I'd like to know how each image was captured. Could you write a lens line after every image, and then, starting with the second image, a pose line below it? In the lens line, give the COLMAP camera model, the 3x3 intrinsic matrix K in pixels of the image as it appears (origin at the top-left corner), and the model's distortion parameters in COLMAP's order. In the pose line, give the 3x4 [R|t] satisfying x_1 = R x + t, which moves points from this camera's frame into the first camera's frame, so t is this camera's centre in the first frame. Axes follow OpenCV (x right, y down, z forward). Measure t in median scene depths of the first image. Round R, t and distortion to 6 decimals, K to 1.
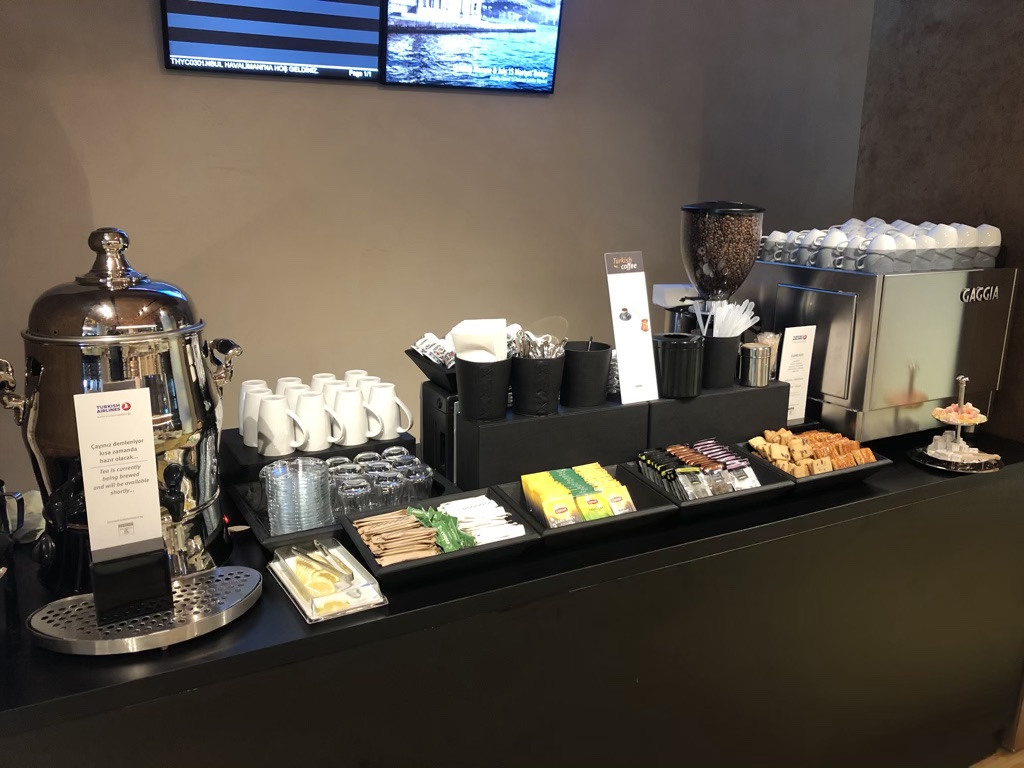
lens RADIAL K [[843.0, 0, 512.0], [0, 843.0, 384.0], [0, 0, 1]] dist [0.005209, 0.001960]
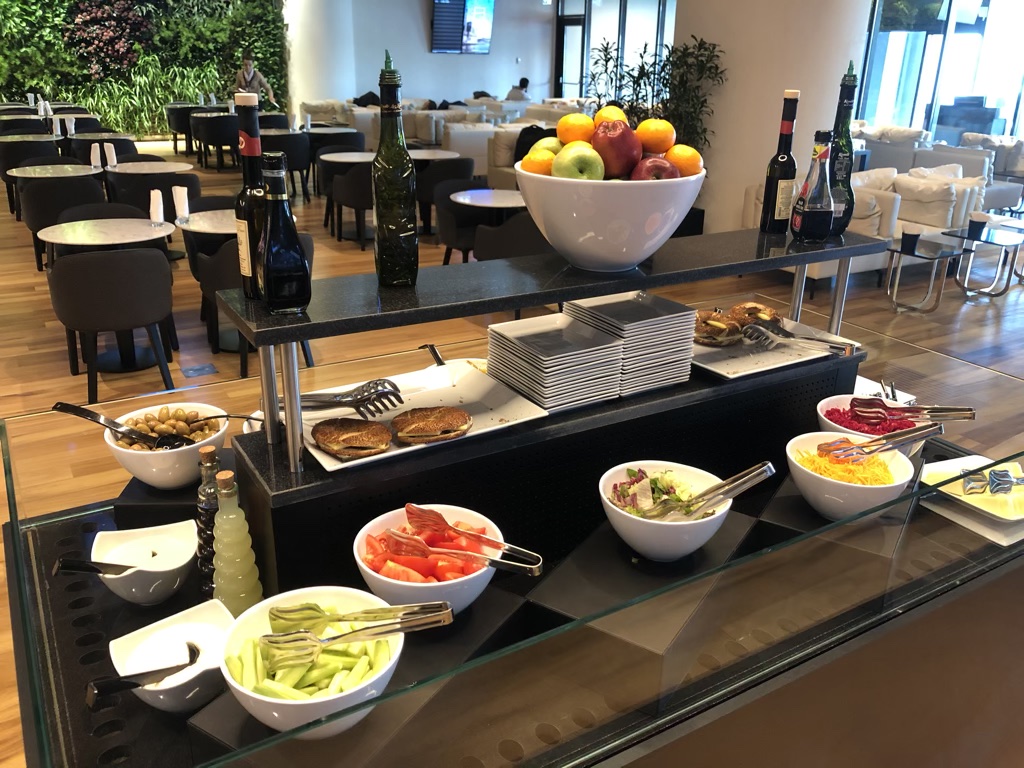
lens RADIAL K [[843.0, 0, 512.0], [0, 843.0, 384.0], [0, 0, 1]] dist [0.005209, 0.001960]
pose [[0.998433, -0.006332, 0.055592, -0.145140], [-0.001587, 0.989971, 0.141264, 1.238498], [-0.055929, -0.141131, 0.988410, -5.784309]]
